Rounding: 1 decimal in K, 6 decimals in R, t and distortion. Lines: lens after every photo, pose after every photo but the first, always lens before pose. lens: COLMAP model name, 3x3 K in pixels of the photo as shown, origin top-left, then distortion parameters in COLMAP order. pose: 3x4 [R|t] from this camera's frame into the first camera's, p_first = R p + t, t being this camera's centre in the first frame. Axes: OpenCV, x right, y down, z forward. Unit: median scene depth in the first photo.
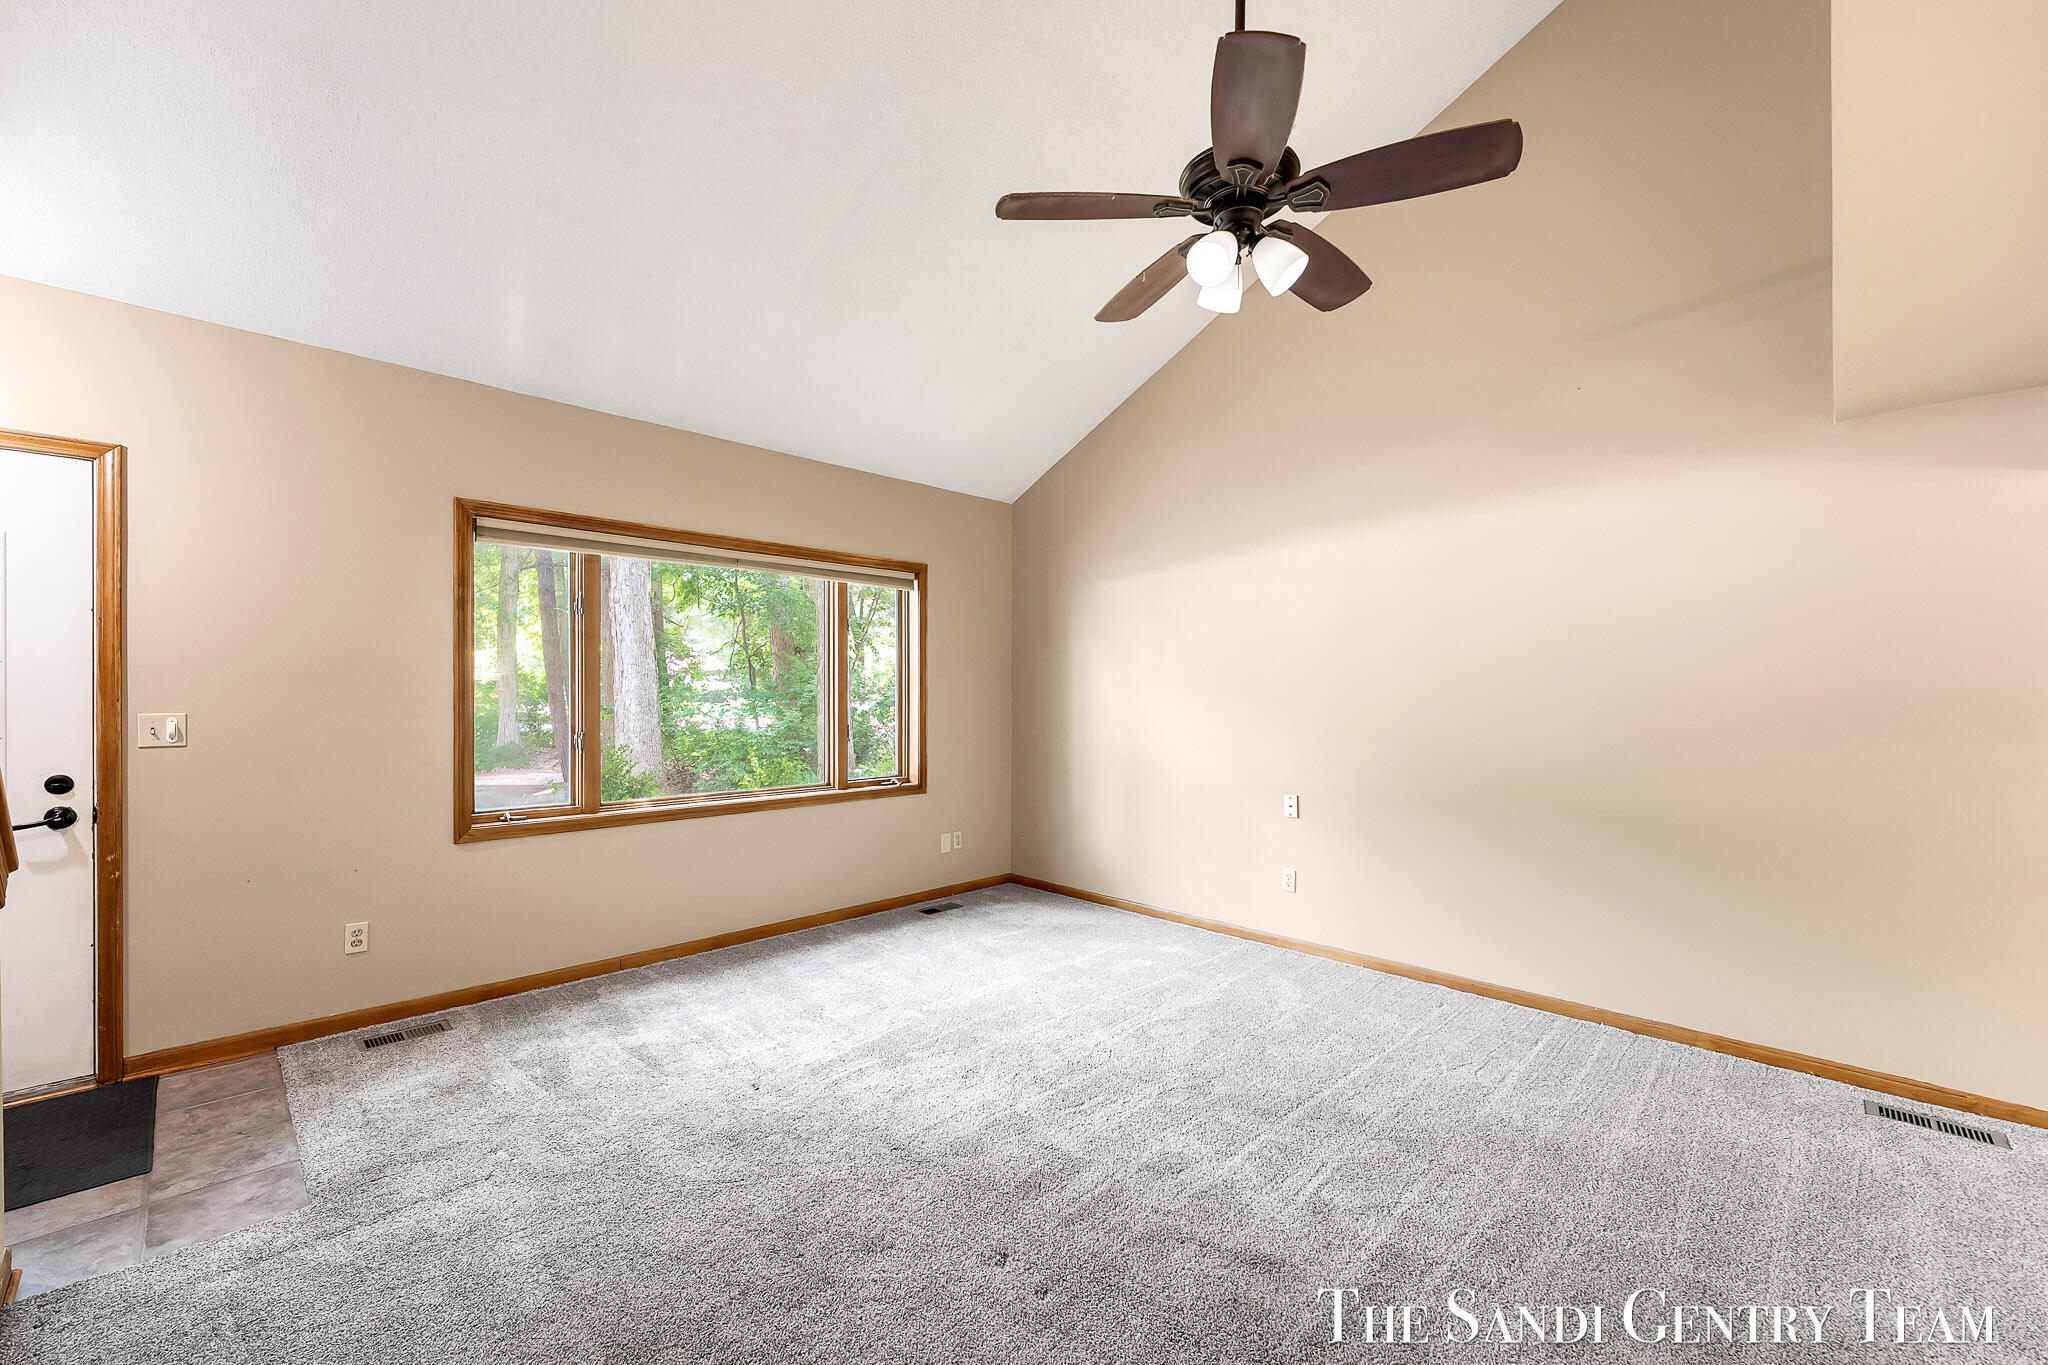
lens RADIAL K [[823.7, 0, 1024.2], [0, 823.7, 685.1], [0, 0, 1]] dist [-0.000008, 0.000136]
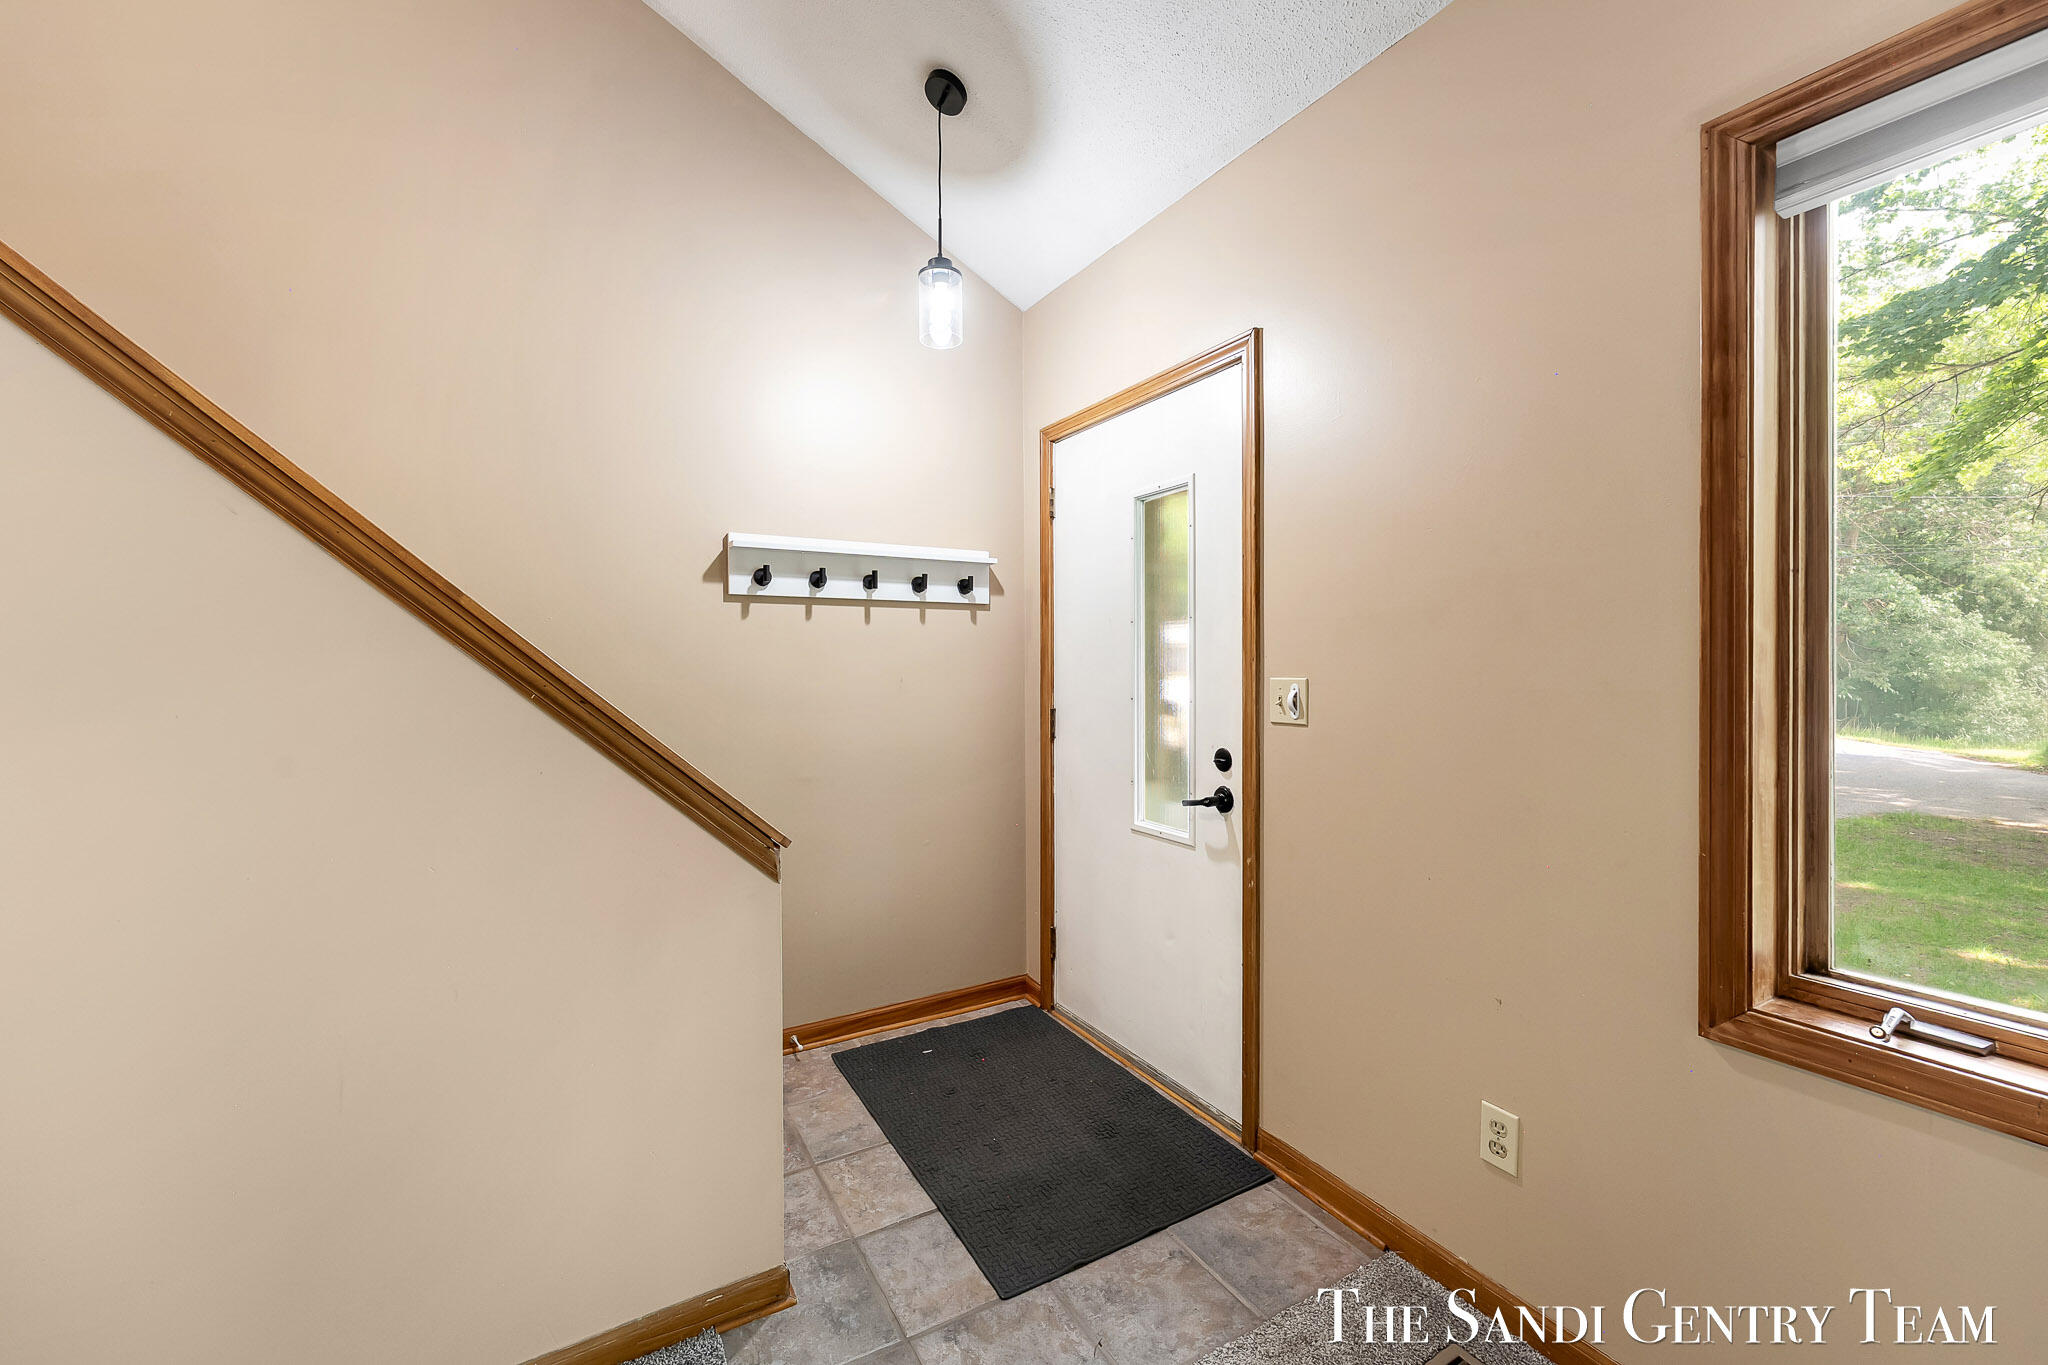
lens RADIAL K [[823.7, 0, 1024.0], [0, 823.7, 672.4], [0, 0, 1]] dist [-0.000008, 0.000136]
pose [[-0.258981, 0.003226, -0.965877, -0.301711], [0.001513, 0.999995, 0.002934, 0.028440], [0.965881, -0.000702, -0.258984, 0.997736]]
